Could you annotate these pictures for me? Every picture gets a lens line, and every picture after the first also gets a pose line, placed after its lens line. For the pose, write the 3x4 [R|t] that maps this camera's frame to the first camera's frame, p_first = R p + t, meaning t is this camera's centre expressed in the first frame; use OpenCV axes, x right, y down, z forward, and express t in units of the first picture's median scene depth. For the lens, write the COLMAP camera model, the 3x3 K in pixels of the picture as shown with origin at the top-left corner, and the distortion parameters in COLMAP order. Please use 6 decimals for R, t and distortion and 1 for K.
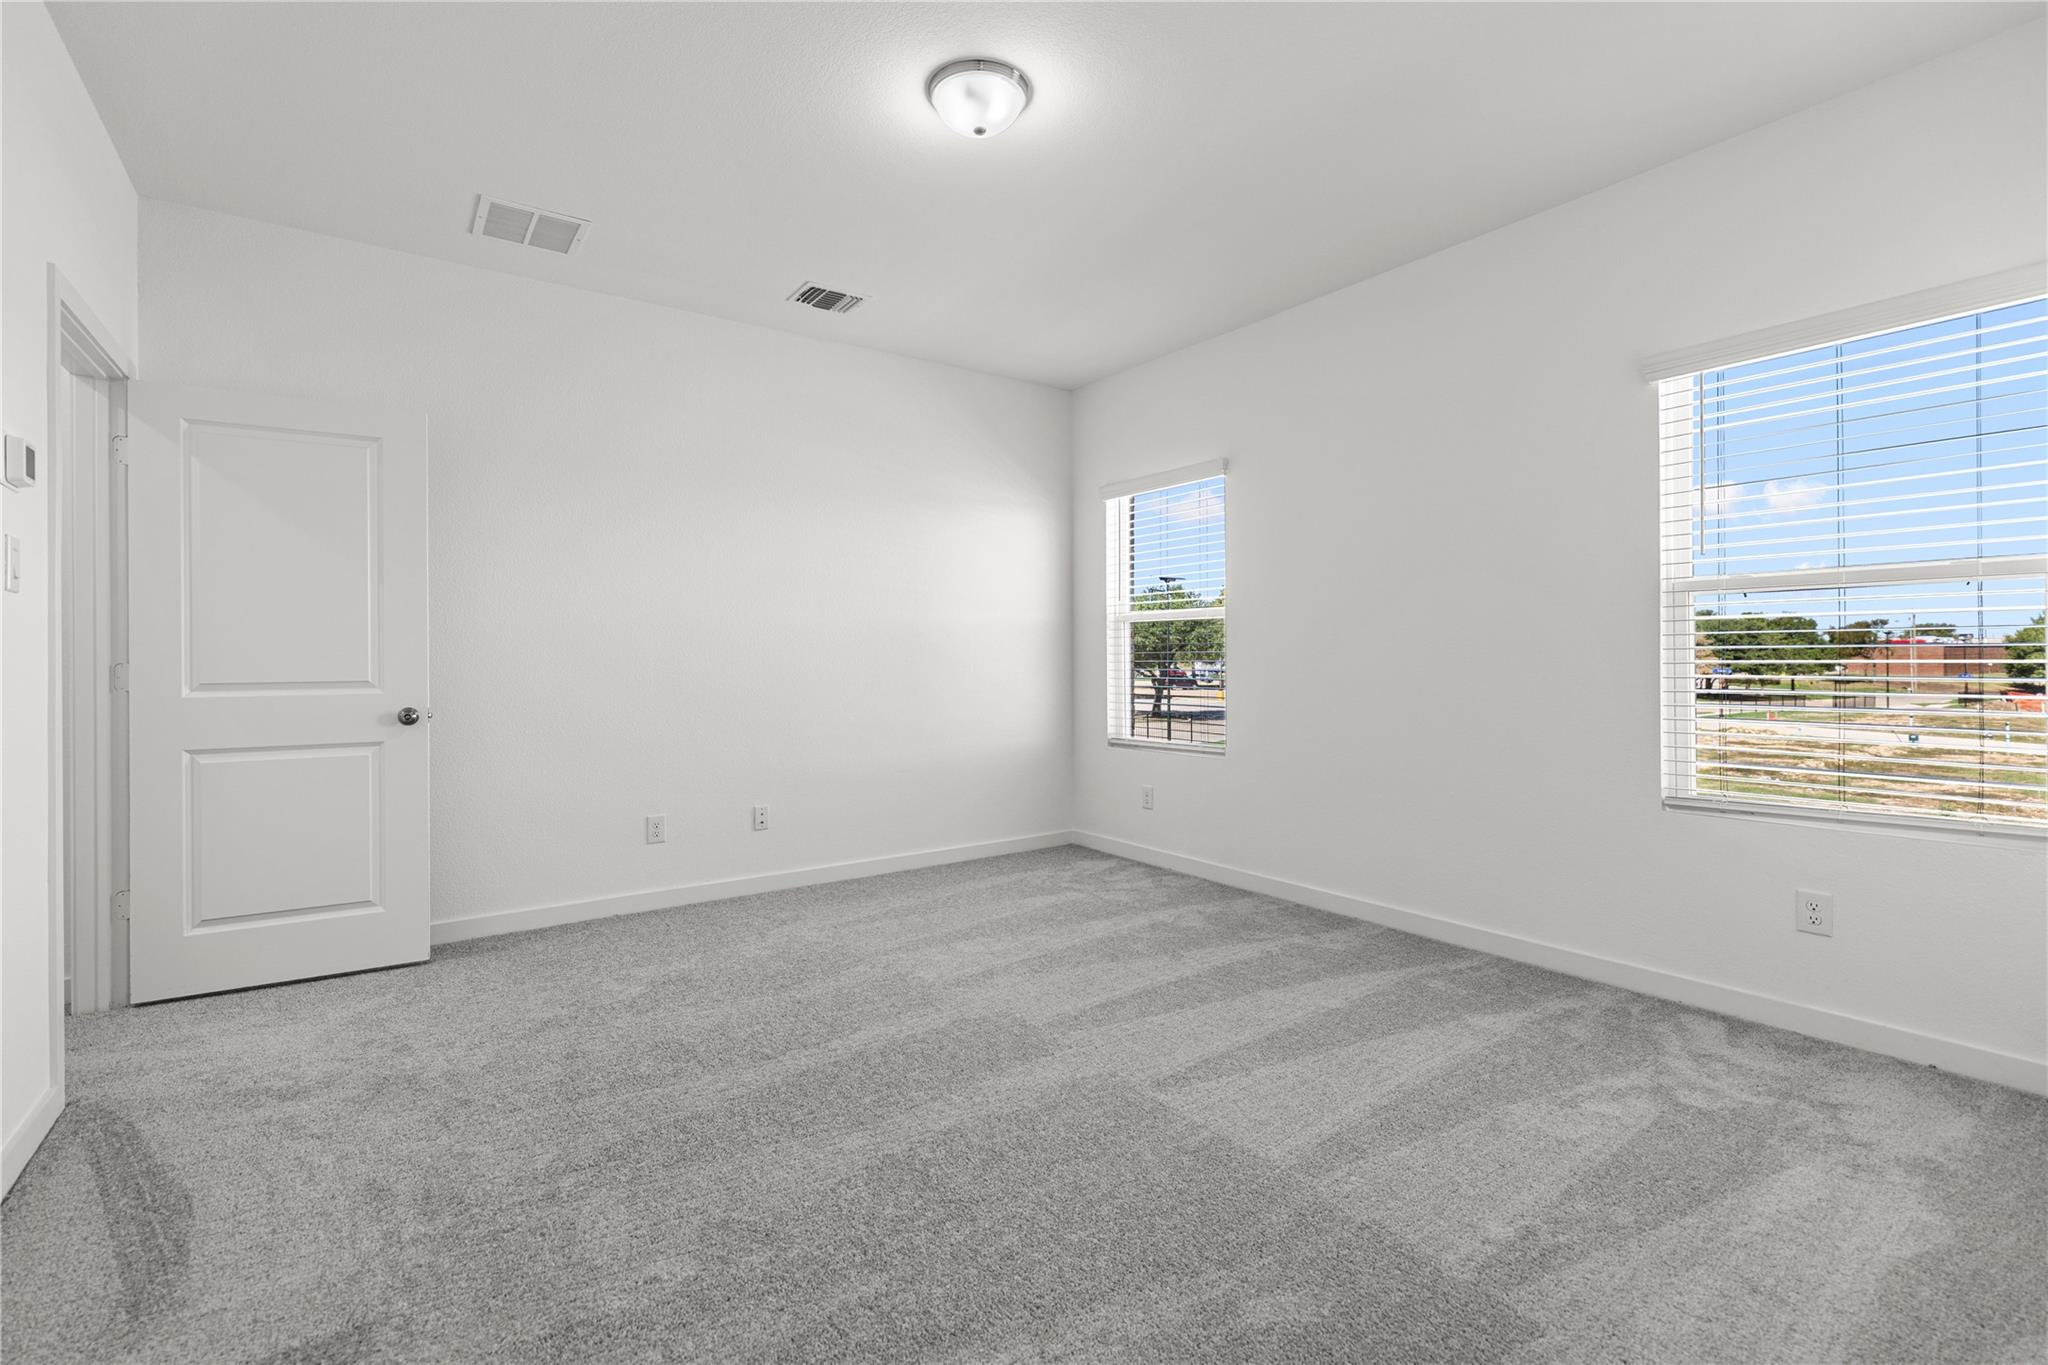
lens RADIAL K [[888.8, 0, 1024.0], [0, 888.8, 682.5], [0, 0, 1]] dist [0.003052, 0.000196]
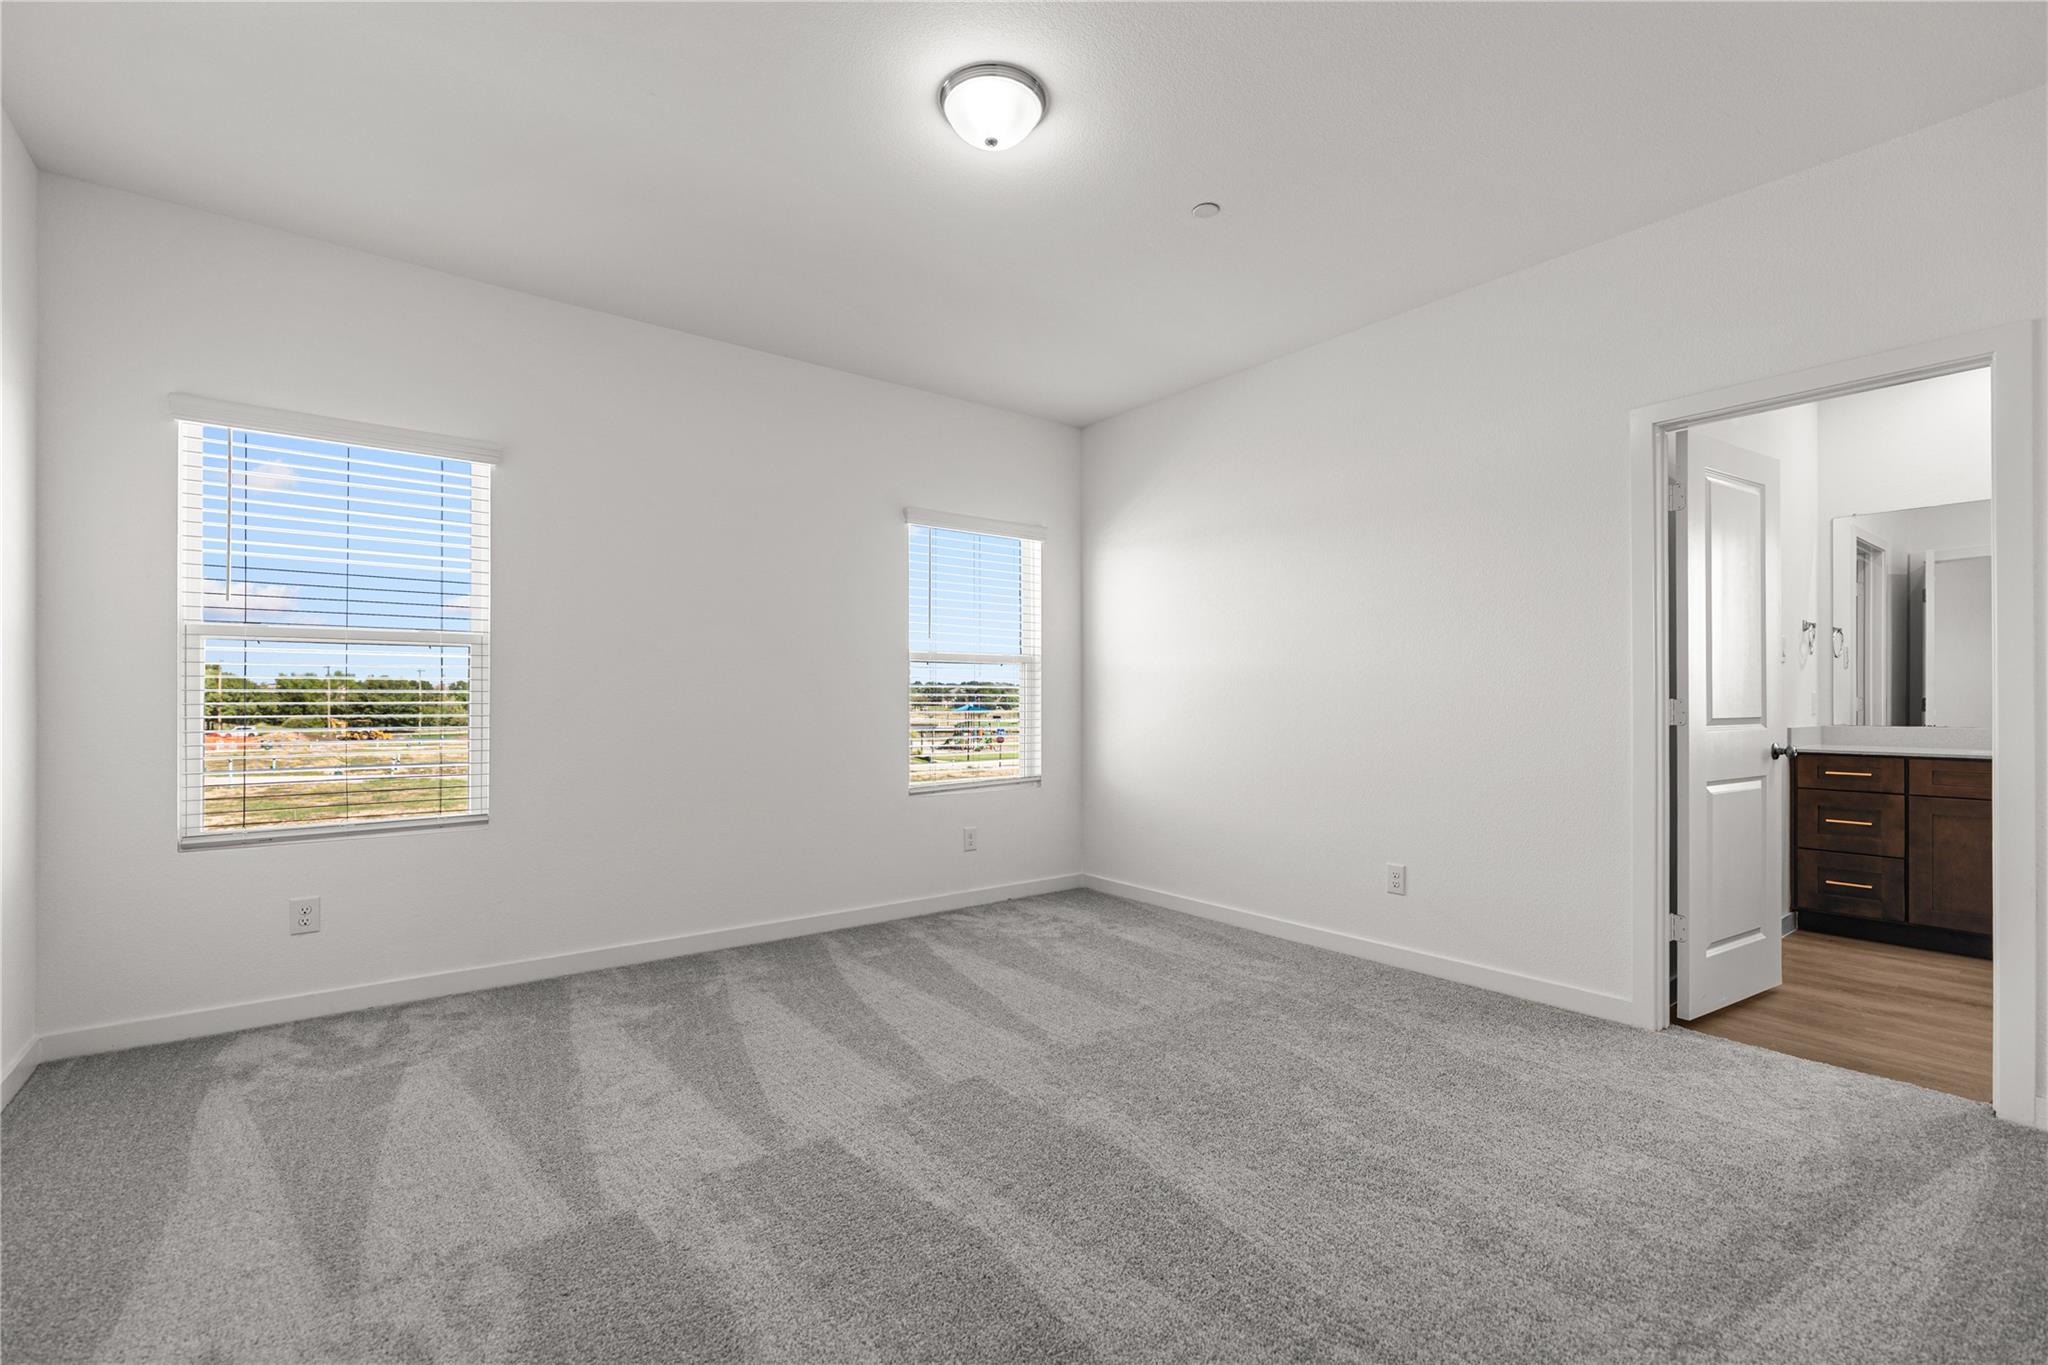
lens RADIAL K [[888.8, 0, 1024.0], [0, 888.8, 682.5], [0, 0, 1]] dist [0.003052, 0.000196]
pose [[-0.016692, 0.021326, 0.999633, -0.809551], [0.026866, 0.999421, -0.020873, -0.015866], [-0.999500, 0.026507, -0.017255, 0.784292]]
